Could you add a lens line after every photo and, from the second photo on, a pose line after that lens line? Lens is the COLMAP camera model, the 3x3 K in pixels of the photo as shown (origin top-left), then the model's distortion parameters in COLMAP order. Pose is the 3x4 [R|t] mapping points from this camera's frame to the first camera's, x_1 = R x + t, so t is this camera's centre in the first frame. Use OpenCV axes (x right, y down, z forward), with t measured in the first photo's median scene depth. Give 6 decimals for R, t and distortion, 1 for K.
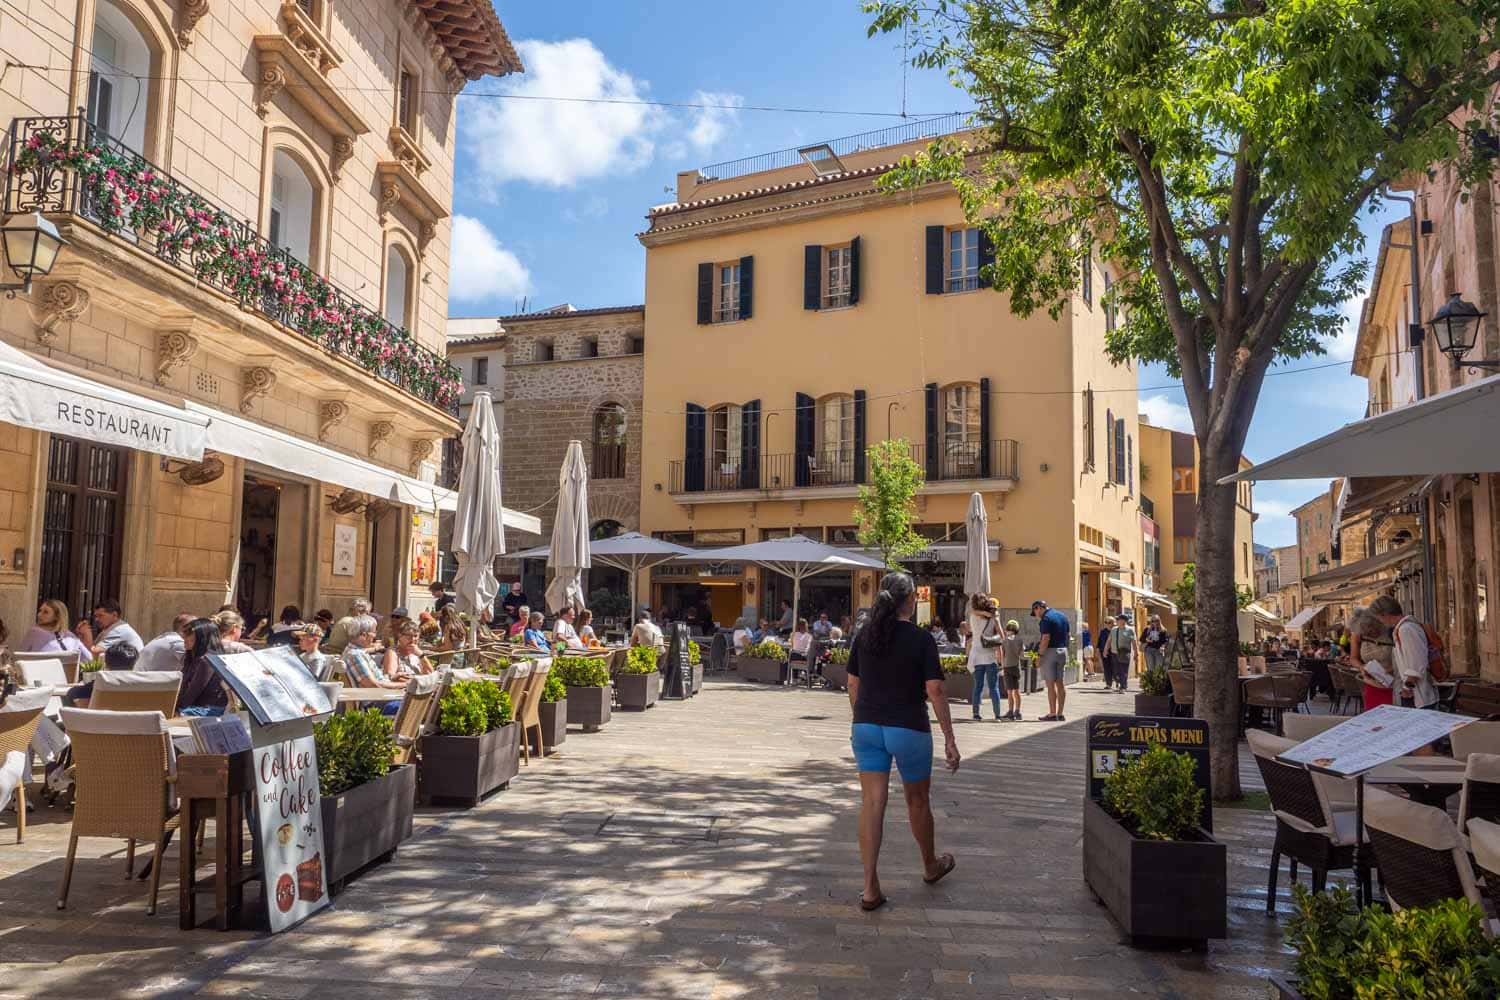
lens RADIAL K [[1044.9, 0, 750.0], [0, 1044.9, 500.0], [0, 0, 1]] dist [-0.008380, 0.002819]
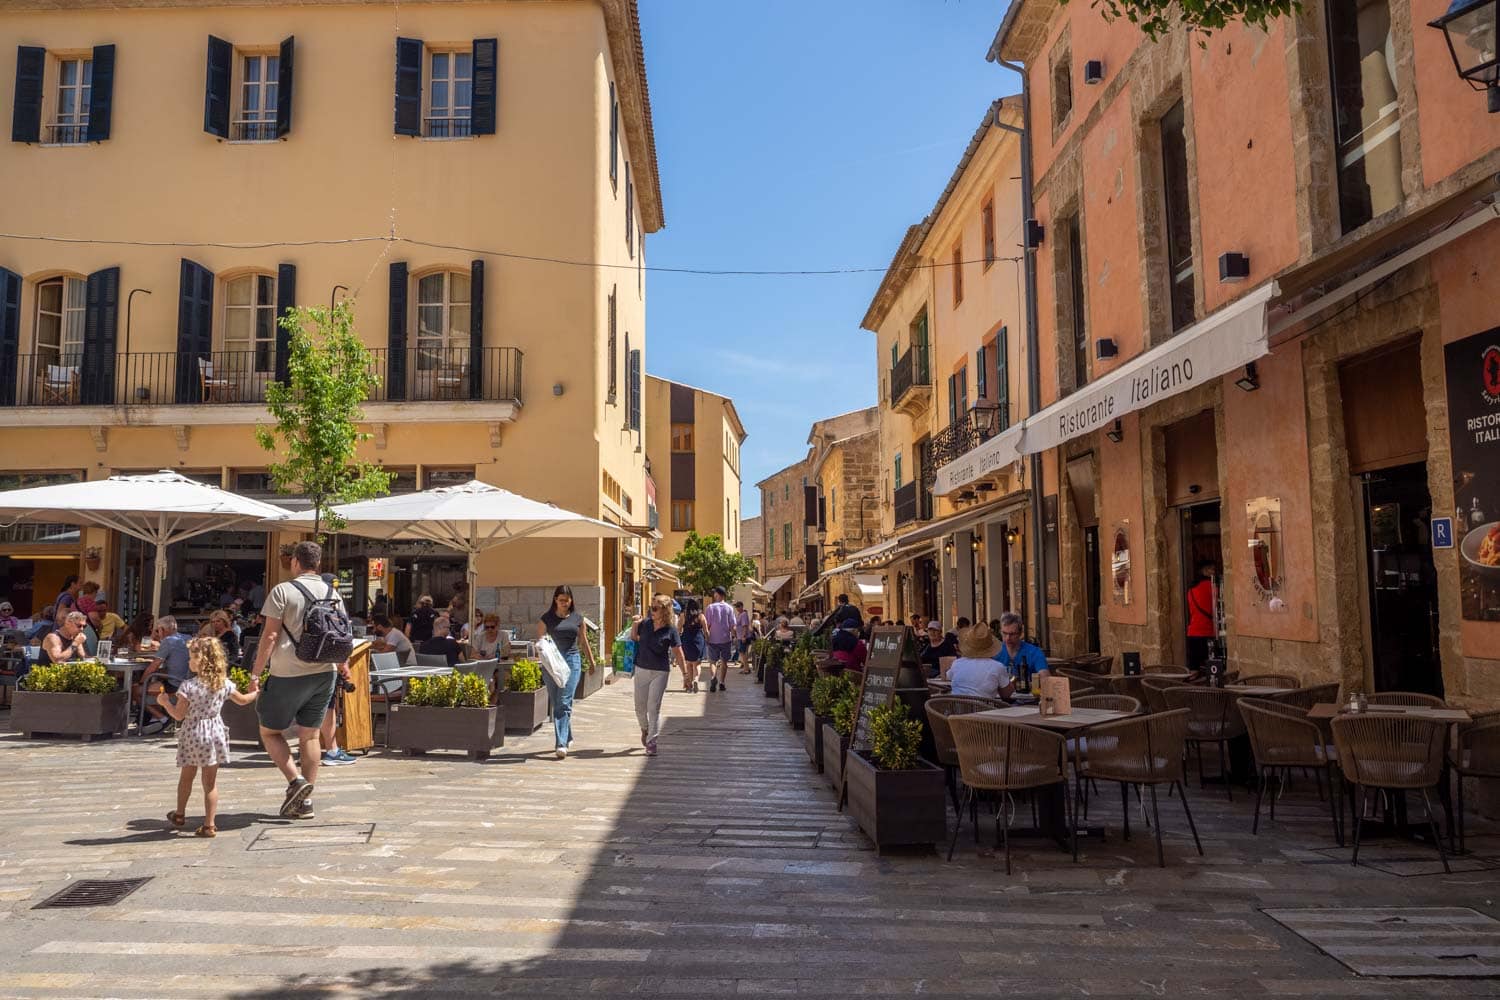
lens RADIAL K [[1044.9, 0, 750.0], [0, 1044.9, 500.0], [0, 0, 1]] dist [-0.008380, 0.002819]
pose [[0.874073, 0.017062, 0.485495, 0.041791], [-0.028583, 0.999458, 0.016336, 0.025782], [-0.484953, -0.028155, 0.874087, 0.264837]]
